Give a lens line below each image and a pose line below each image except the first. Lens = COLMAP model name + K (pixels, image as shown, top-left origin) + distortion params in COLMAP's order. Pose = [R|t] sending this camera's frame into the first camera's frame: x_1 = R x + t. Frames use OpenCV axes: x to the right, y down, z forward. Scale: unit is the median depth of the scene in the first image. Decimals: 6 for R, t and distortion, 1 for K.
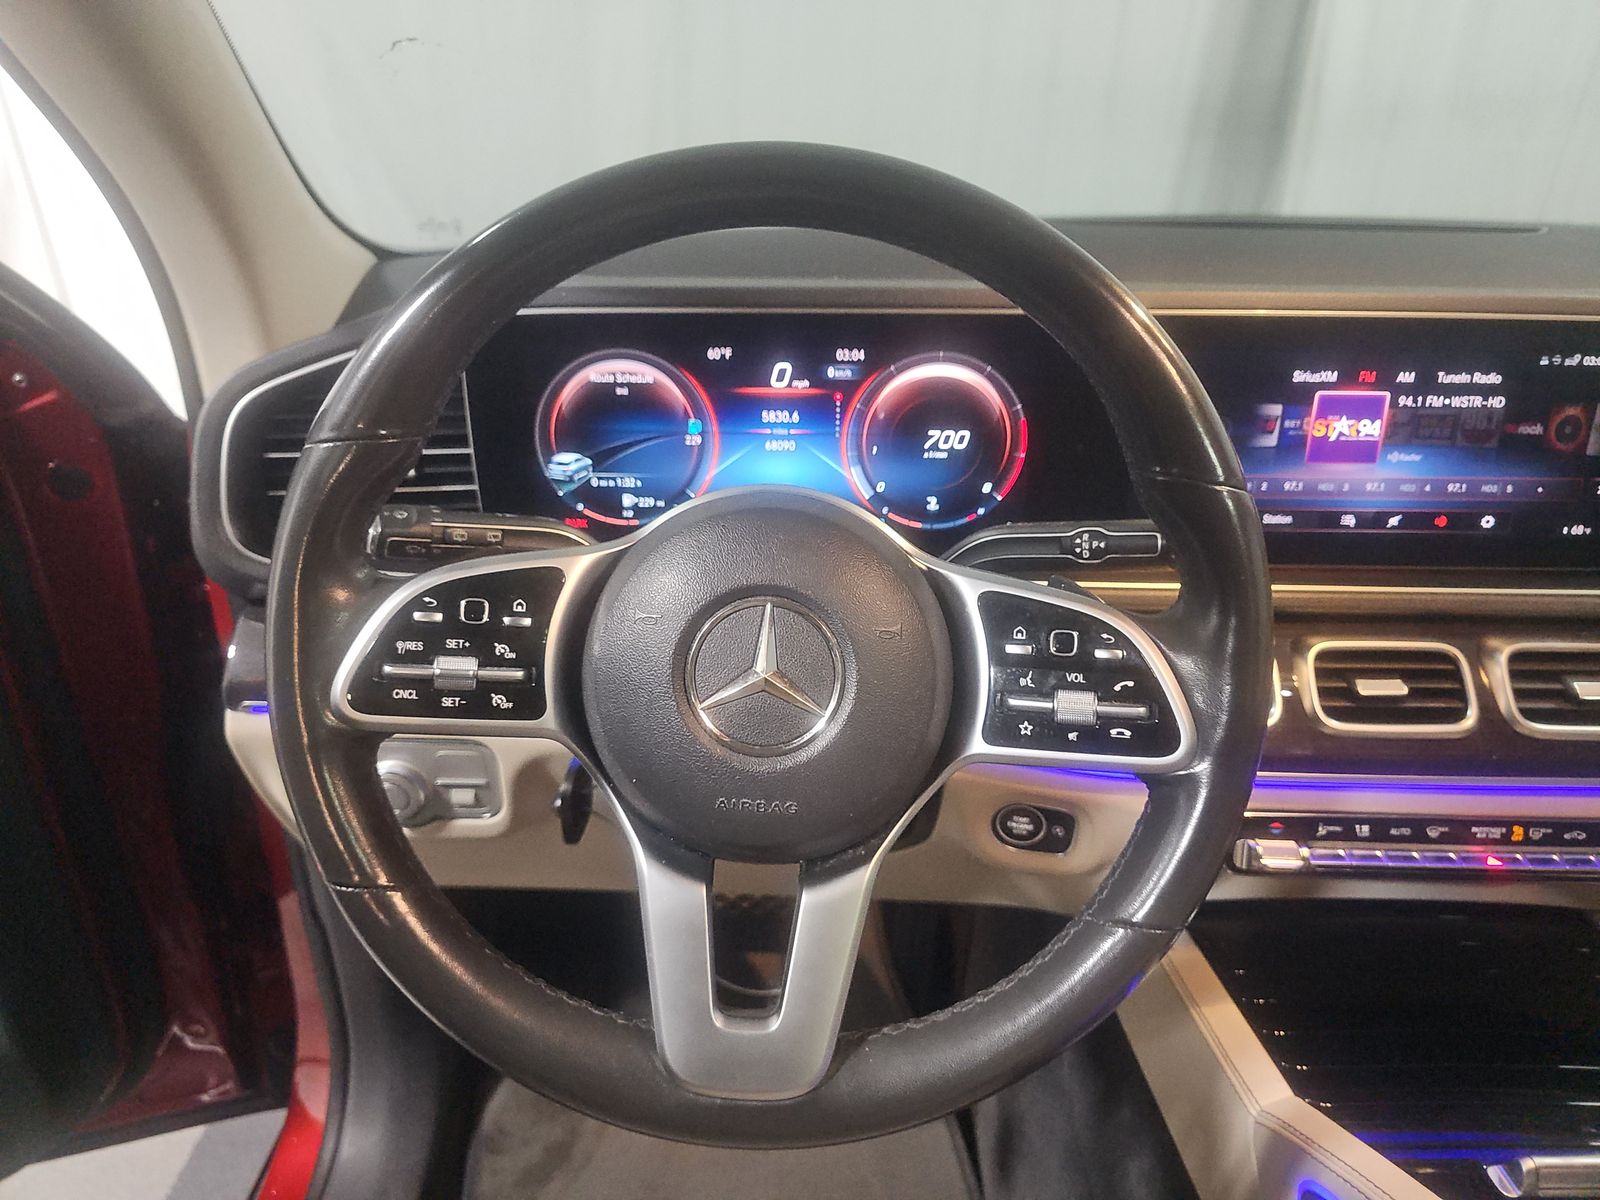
lens RADIAL K [[1111.9, 0, 800.0], [0, 1111.9, 600.0], [0, 0, 1]] dist [0.004812, -0.022155]
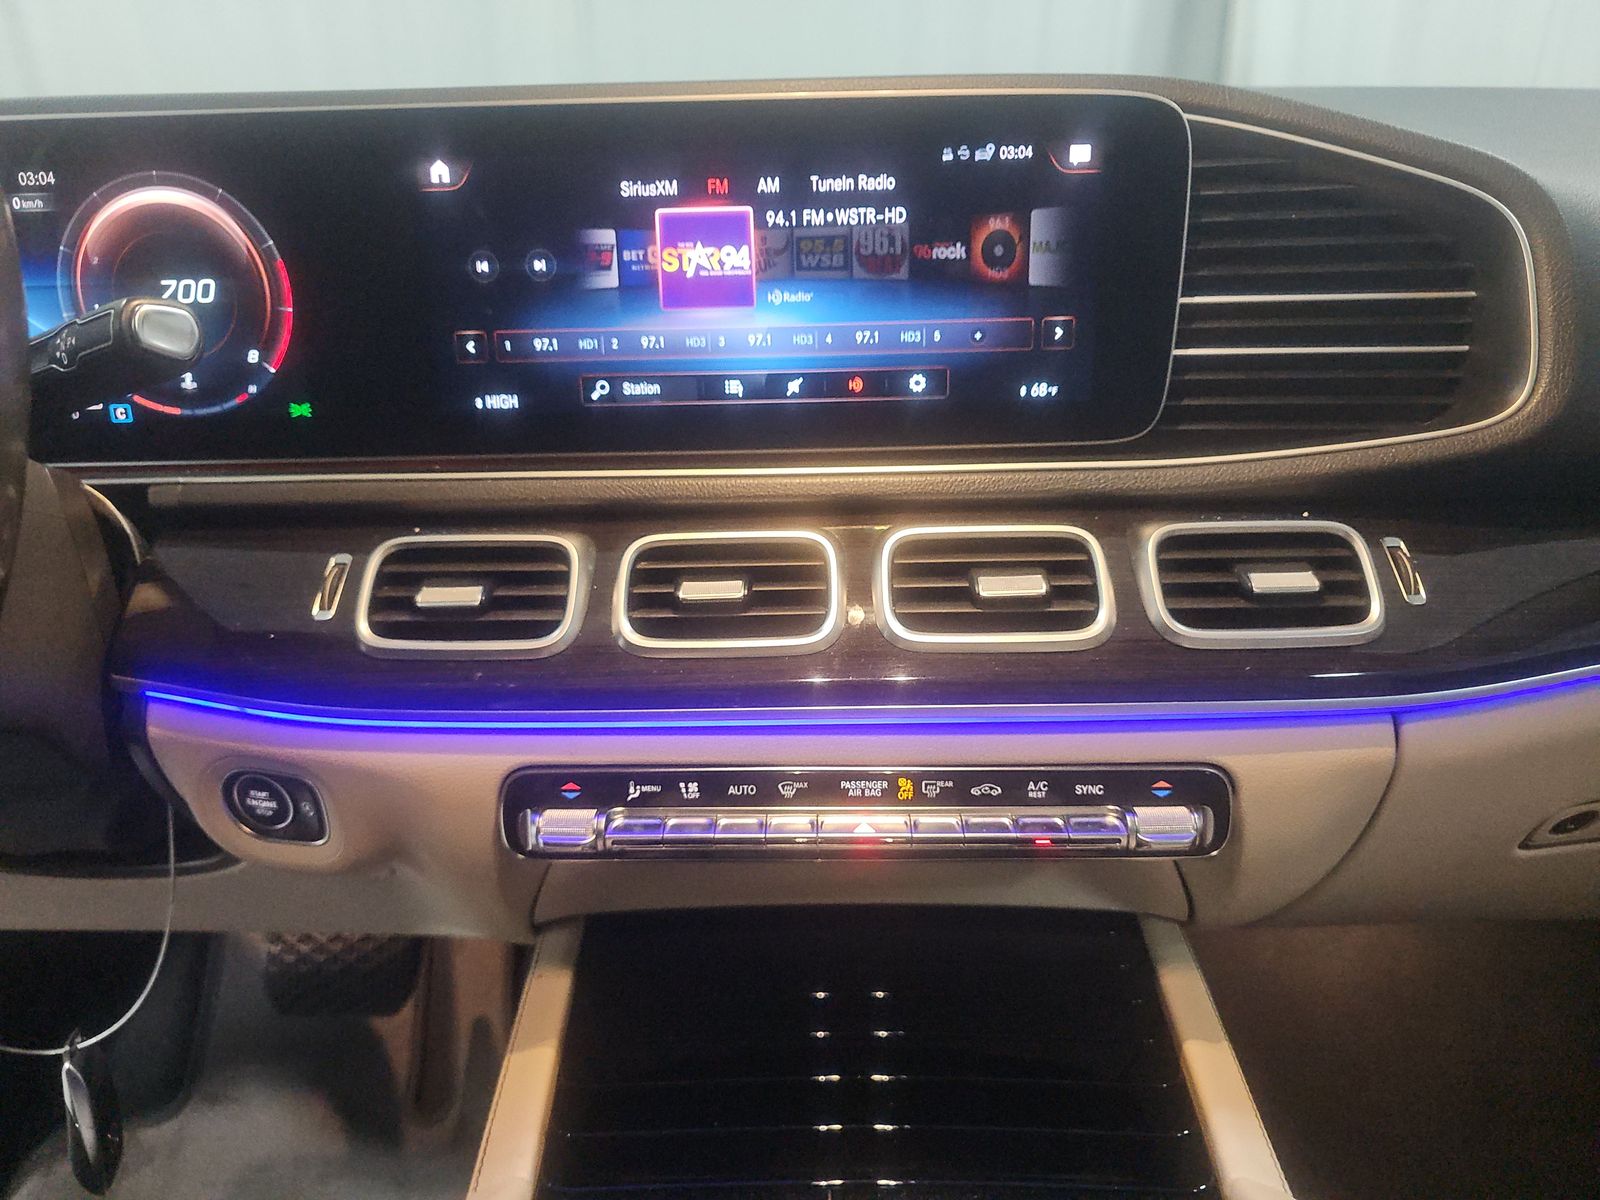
lens RADIAL K [[1111.9, 0, 800.0], [0, 1111.9, 600.0], [0, 0, 1]] dist [0.004812, -0.022155]
pose [[0.999677, -0.023560, -0.009513, 0.557505], [0.022510, 0.994891, -0.098418, 0.150627], [0.011783, 0.098172, 0.995100, 0.274303]]
